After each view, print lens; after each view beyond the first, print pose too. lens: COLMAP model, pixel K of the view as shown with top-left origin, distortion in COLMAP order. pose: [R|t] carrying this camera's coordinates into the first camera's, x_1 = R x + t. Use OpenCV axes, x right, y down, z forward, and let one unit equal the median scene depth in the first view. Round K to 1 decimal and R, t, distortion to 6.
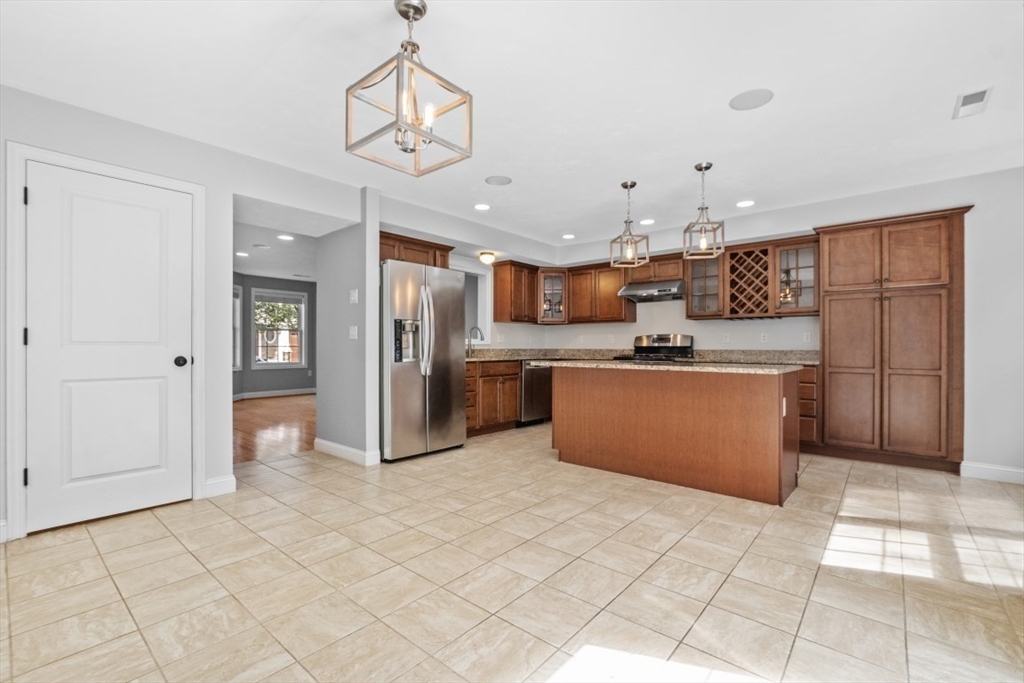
lens RADIAL K [[444.3, 0, 512.5], [0, 444.3, 347.5], [0, 0, 1]] dist [-0.003241, 0.000048]
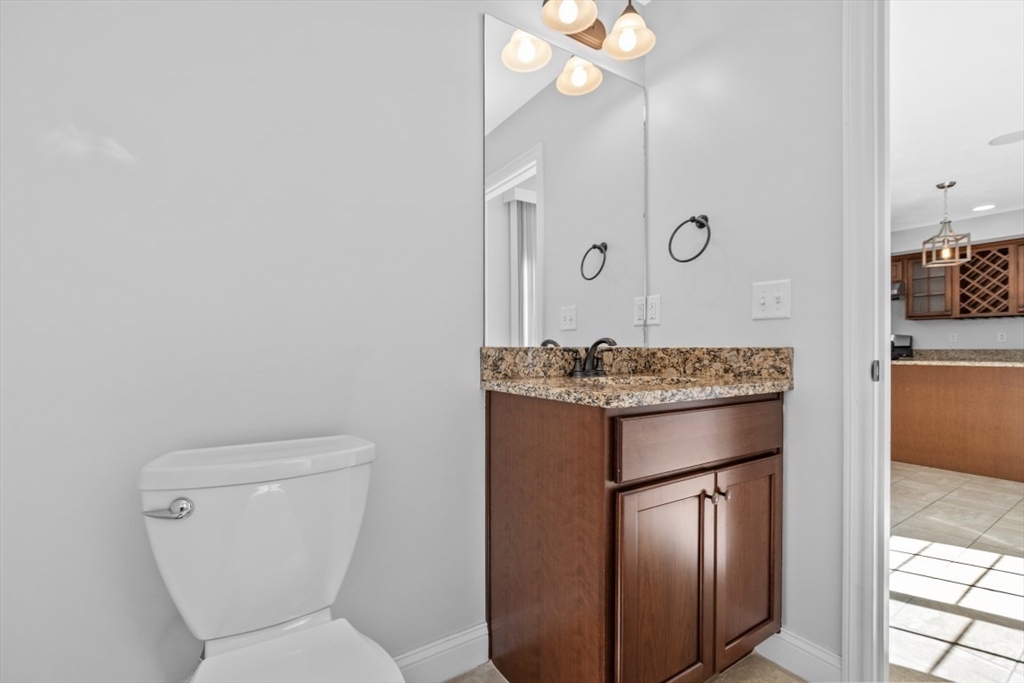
lens RADIAL K [[450.2, 0, 509.7], [0, 450.2, 349.4], [0, 0, 1]] dist [-0.024092, 0.007763]
pose [[0.959155, -0.001439, -0.282879, -0.252816], [0.000290, 0.999992, -0.004105, 0.011908], [0.282883, 0.003855, 0.959147, -0.312524]]
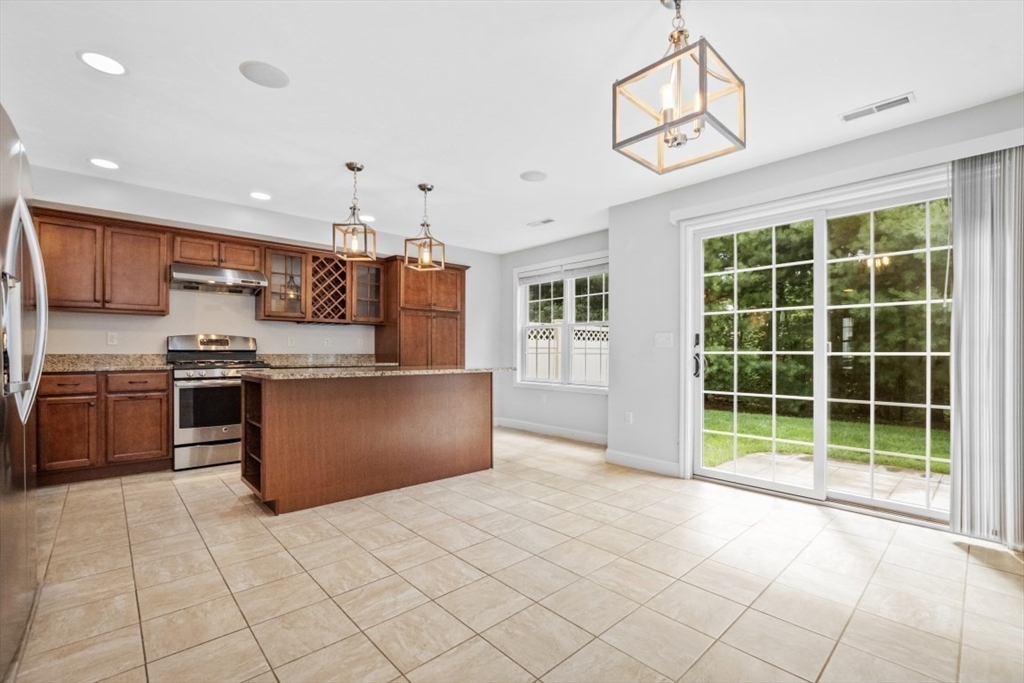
lens RADIAL K [[450.2, 0, 509.7], [0, 450.2, 349.4], [0, 0, 1]] dist [-0.024092, 0.007763]
pose [[0.129517, 0.002948, 0.991573, -0.520254], [0.000647, 0.999995, -0.003058, -0.001601], [-0.991577, 0.001037, 0.129514, 0.525975]]
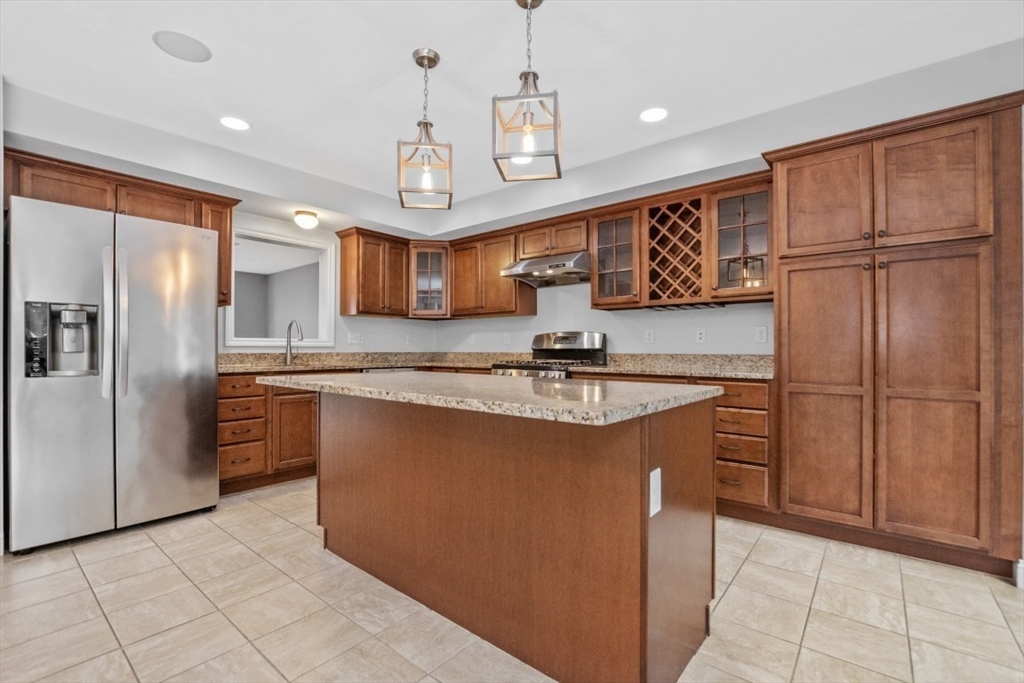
lens RADIAL K [[450.2, 0, 509.7], [0, 450.2, 349.4], [0, 0, 1]] dist [-0.024092, 0.007763]
pose [[0.999819, -0.000889, 0.018999, 0.322156], [0.000928, 0.999998, -0.002031, -0.000330], [-0.018997, 0.002049, 0.999817, 0.399396]]
